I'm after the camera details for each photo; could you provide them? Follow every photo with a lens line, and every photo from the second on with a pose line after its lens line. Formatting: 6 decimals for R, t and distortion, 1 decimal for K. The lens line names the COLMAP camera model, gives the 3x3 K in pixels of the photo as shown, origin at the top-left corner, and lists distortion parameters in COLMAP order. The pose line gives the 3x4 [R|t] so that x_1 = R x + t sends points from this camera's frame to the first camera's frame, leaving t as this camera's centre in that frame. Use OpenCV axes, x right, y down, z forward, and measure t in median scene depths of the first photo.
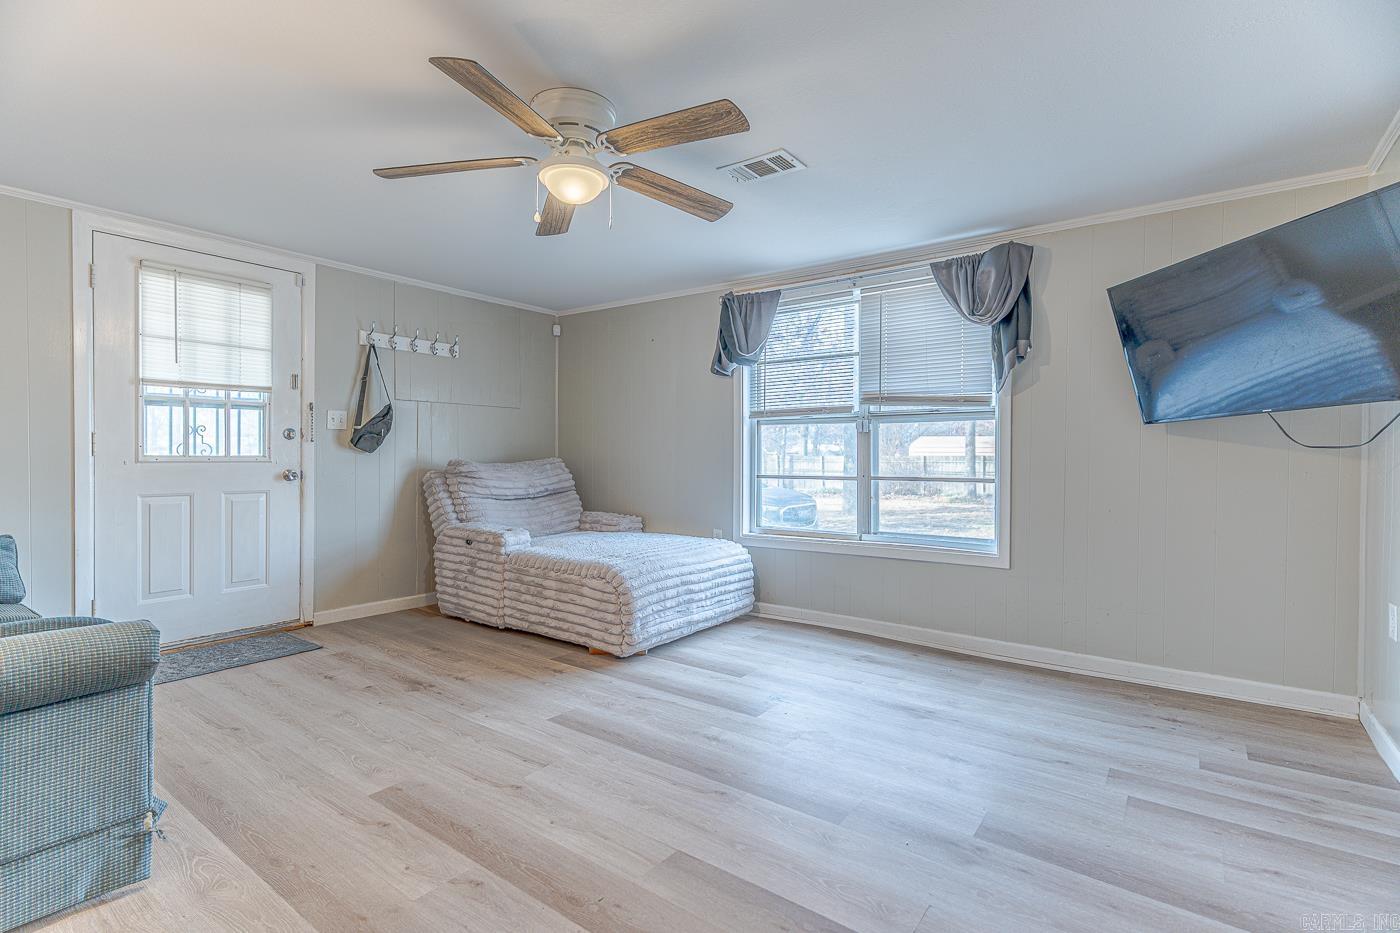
lens RADIAL K [[666.1, 0, 695.4], [0, 666.1, 457.8], [0, 0, 1]] dist [0.011356, -0.000275]
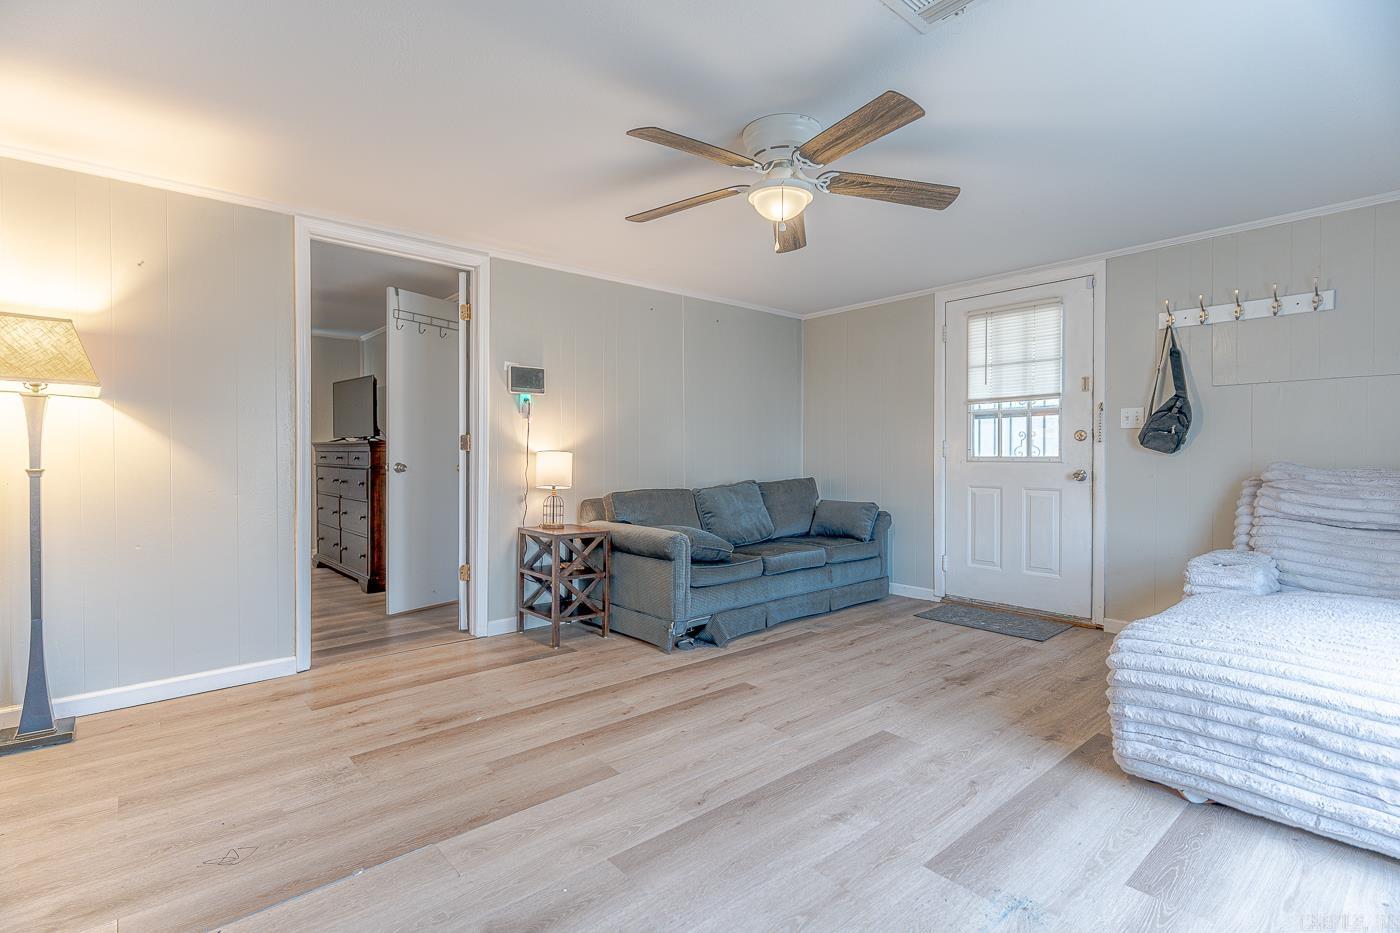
lens RADIAL K [[666.1, 0, 695.9], [0, 666.1, 464.8], [0, 0, 1]] dist [0.011356, -0.000275]
pose [[-0.210742, 0.009283, -0.977498, 0.583676], [-0.006789, 0.999917, 0.010960, 0.002345], [0.977518, 0.008946, -0.210662, 0.713148]]
